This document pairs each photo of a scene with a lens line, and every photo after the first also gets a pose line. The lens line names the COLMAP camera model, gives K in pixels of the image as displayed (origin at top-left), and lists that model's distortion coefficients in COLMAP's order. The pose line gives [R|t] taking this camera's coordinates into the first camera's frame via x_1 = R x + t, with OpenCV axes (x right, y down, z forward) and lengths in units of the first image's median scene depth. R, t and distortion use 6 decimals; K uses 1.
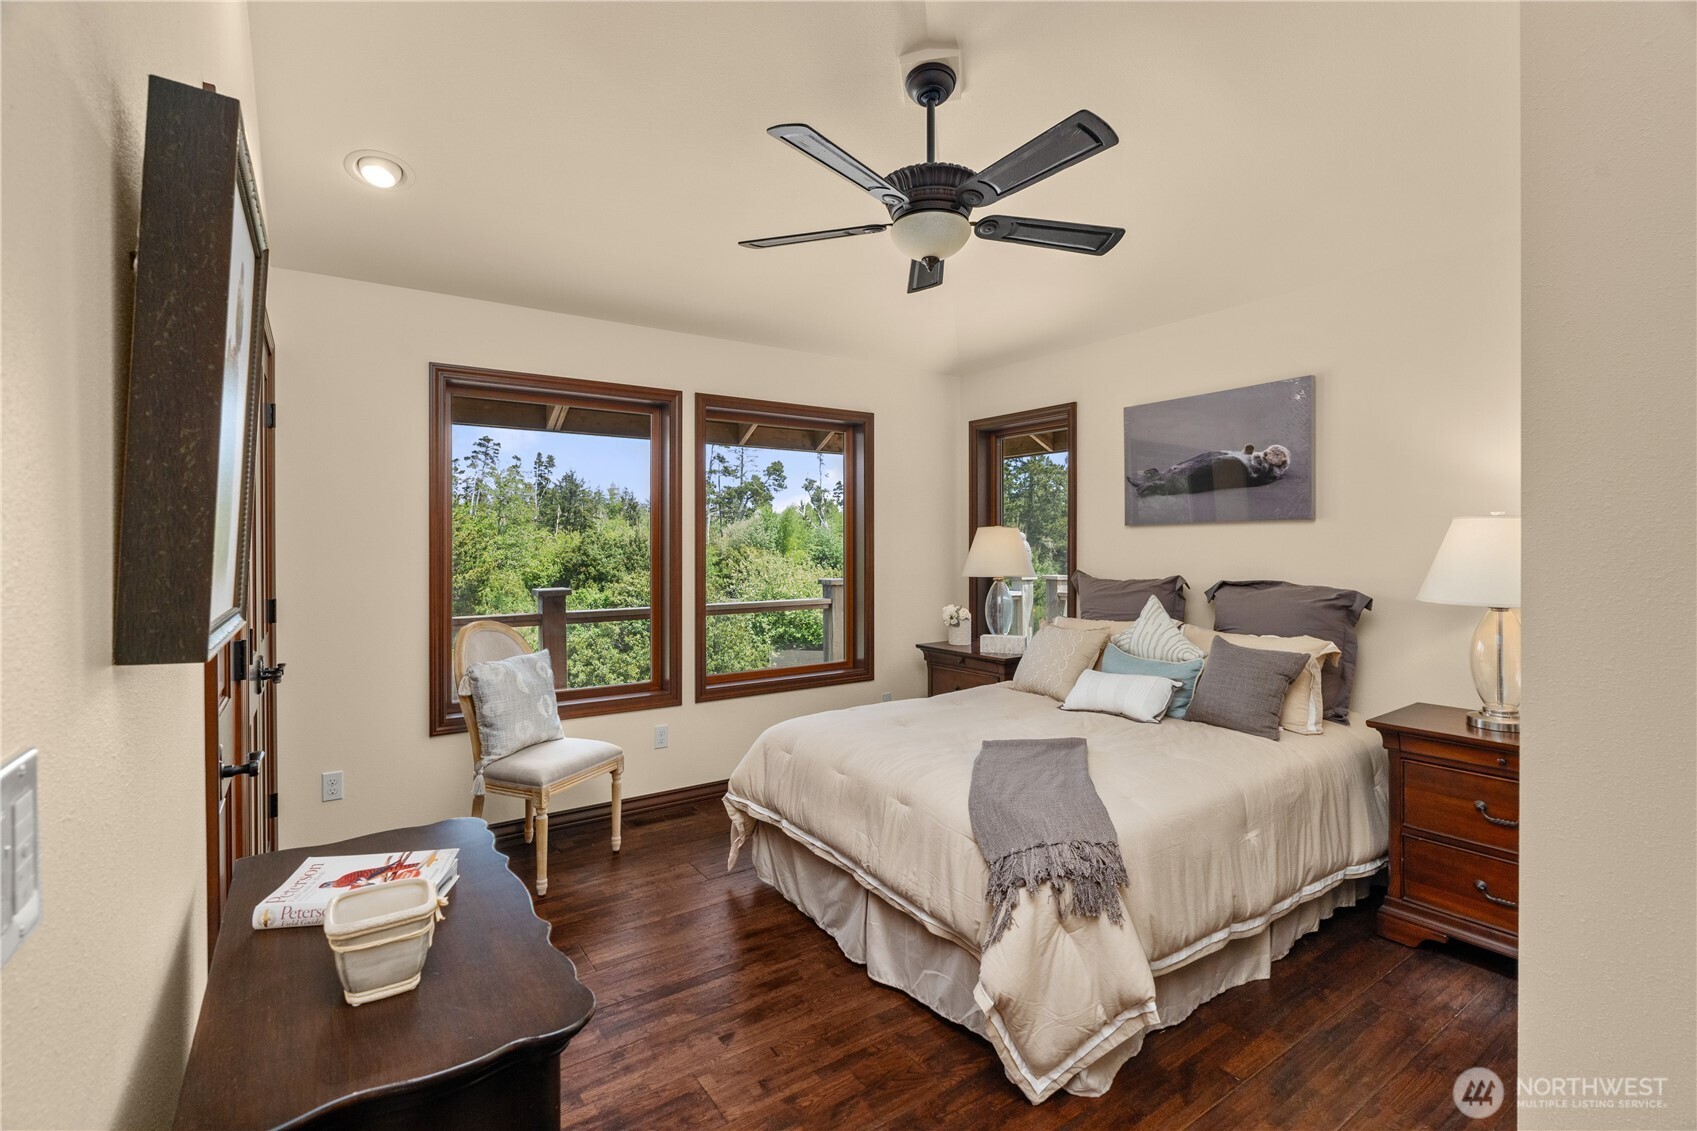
lens RADIAL K [[764.1, 0, 847.6], [0, 764.1, 552.6], [0, 0, 1]] dist [-0.004676, 0.001661]
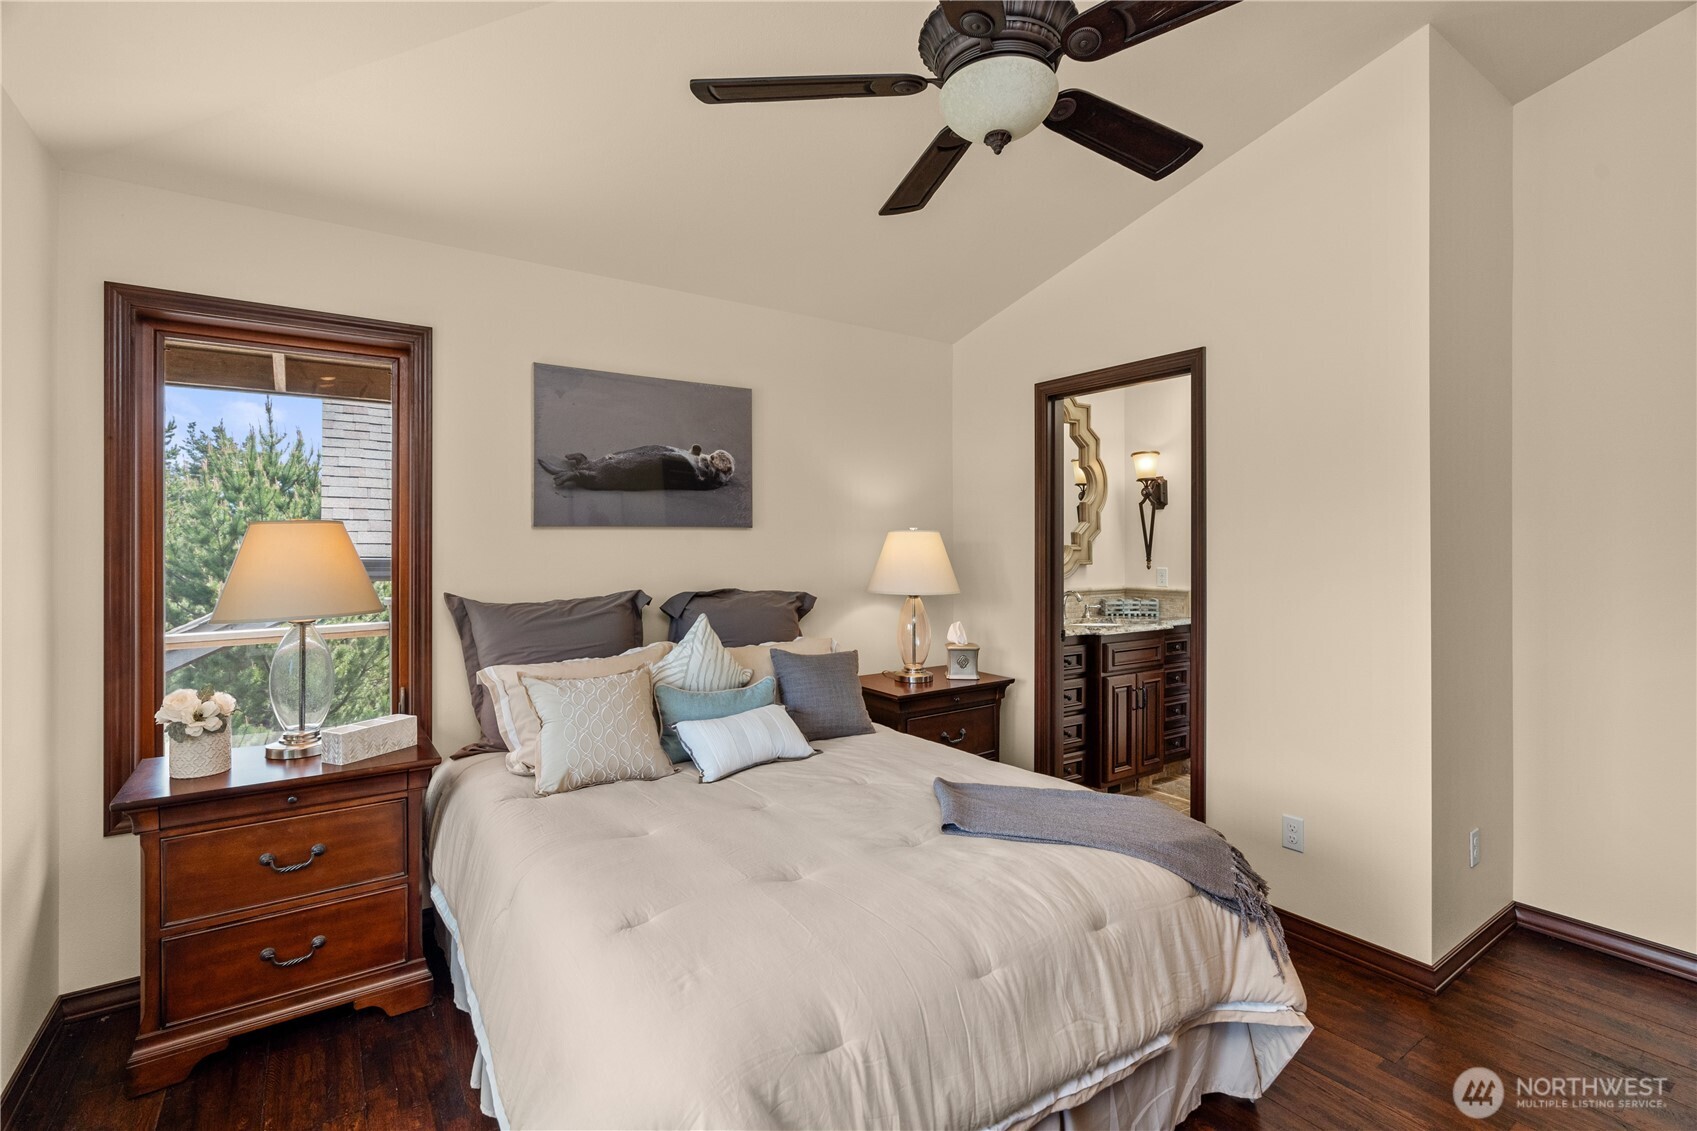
lens RADIAL K [[764.1, 0, 842.7], [0, 764.1, 553.1], [0, 0, 1]] dist [-0.004676, 0.001661]
pose [[0.013558, -0.007899, 0.999877, -0.409979], [0.013758, 0.999876, 0.007712, -0.014109], [-0.999813, 0.013652, 0.013665, 0.817873]]
